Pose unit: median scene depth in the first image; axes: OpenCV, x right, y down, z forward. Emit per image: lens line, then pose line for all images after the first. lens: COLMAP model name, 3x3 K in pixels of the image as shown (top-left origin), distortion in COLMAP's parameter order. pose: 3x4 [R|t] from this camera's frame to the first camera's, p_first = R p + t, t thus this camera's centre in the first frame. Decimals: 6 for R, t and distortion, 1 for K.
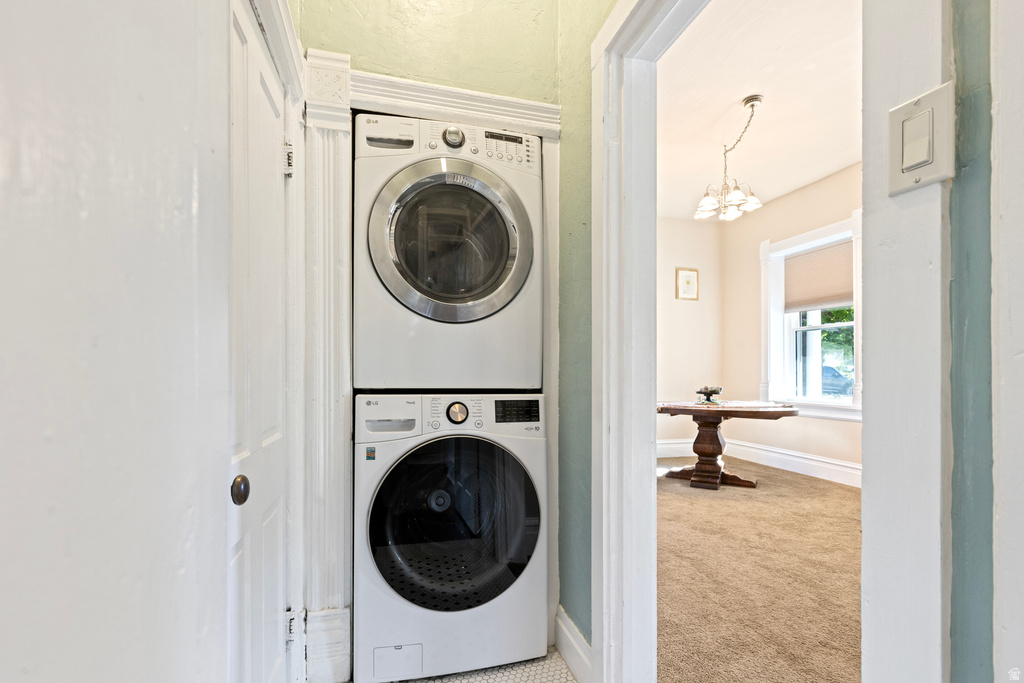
lens RADIAL K [[470.3, 0, 504.9], [0, 470.3, 366.3], [0, 0, 1]] dist [-0.000120, -0.000416]
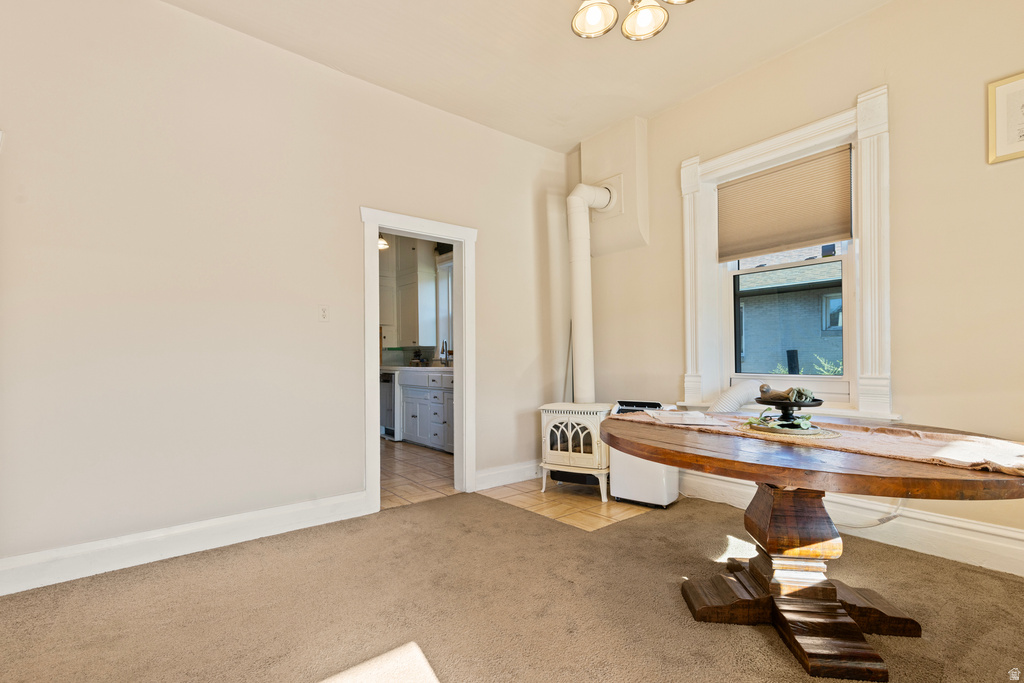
lens RADIAL K [[470.3, 0, 504.9], [0, 470.3, 366.3], [0, 0, 1]] dist [-0.000120, -0.000416]
pose [[0.410222, 0.010198, -0.911928, 0.740548], [0.017367, 0.999669, 0.018992, 0.012408], [0.911820, -0.023628, 0.409909, 0.626737]]
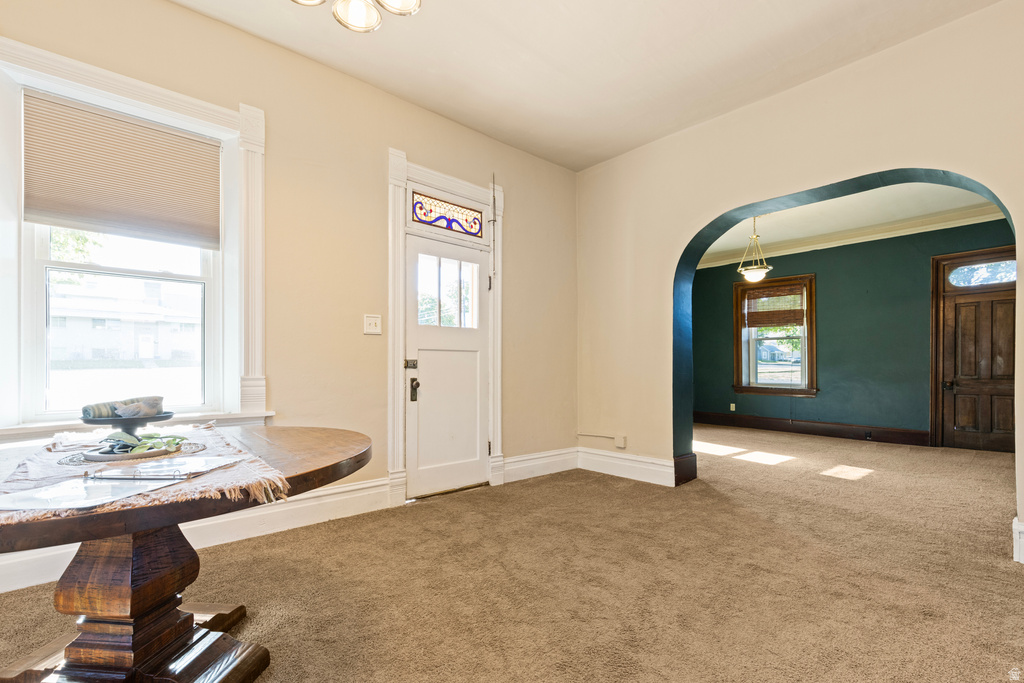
lens RADIAL K [[464.2, 0, 508.2], [0, 464.2, 361.8], [0, 0, 1]] dist [0.001173, -0.000069]
pose [[-0.452121, -0.002034, 0.891954, 0.022795], [-0.017191, 0.999832, -0.006434, 0.013540], [-0.891791, -0.018242, -0.452080, 0.949415]]
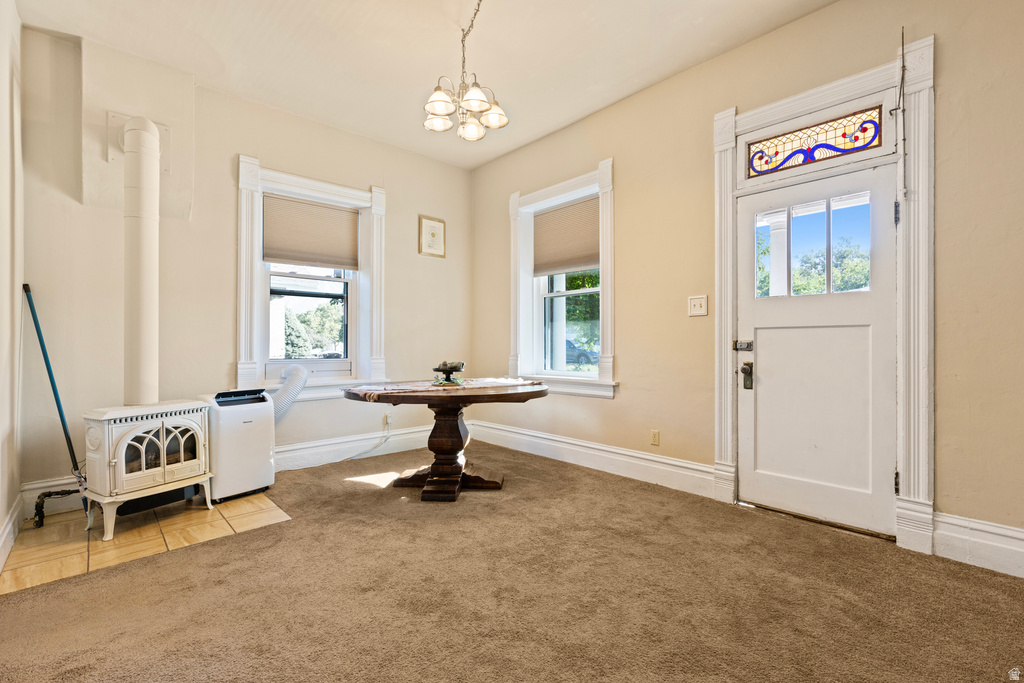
lens RADIAL K [[456.2, 0, 508.5], [0, 456.2, 346.2], [0, 0, 1]] dist [-0.000277, -0.000347]
pose [[0.887061, -0.004962, 0.461626, 0.184621], [-0.001973, 0.999892, 0.014540, 0.006637], [-0.461648, -0.013809, 0.886956, 0.306843]]
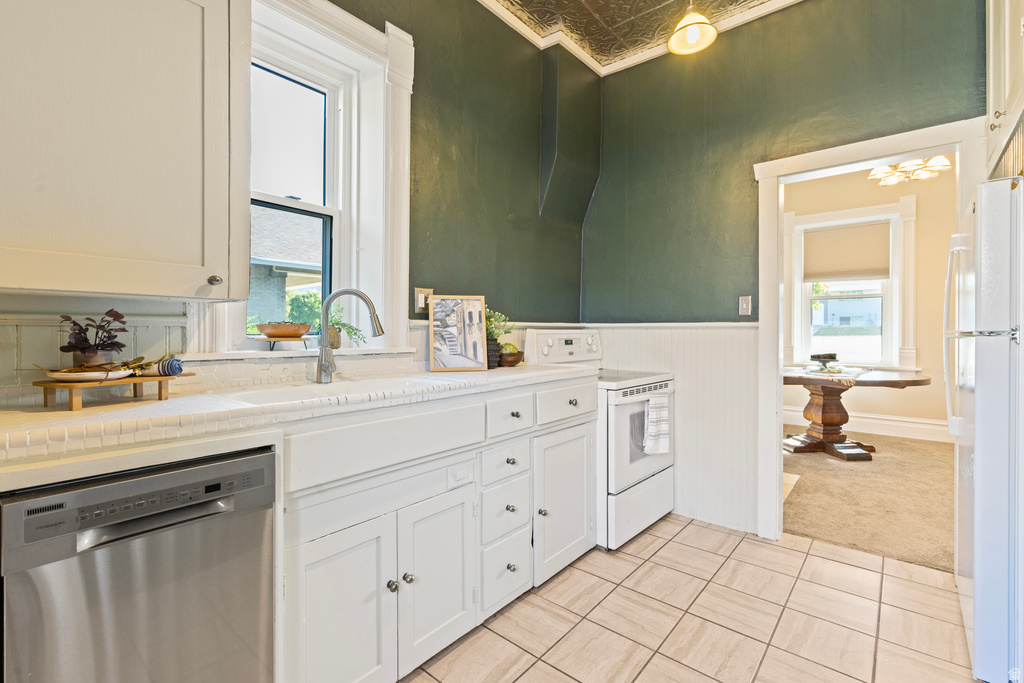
lens RADIAL K [[464.1, 0, 512.6], [0, 464.1, 330.9], [0, 0, 1]] dist [-0.000077, -0.000131]
pose [[0.821934, -0.006960, 0.569540, -0.674061], [-0.001838, 0.999888, 0.014871, -0.019042], [-0.569580, -0.013270, 0.821829, 0.601034]]
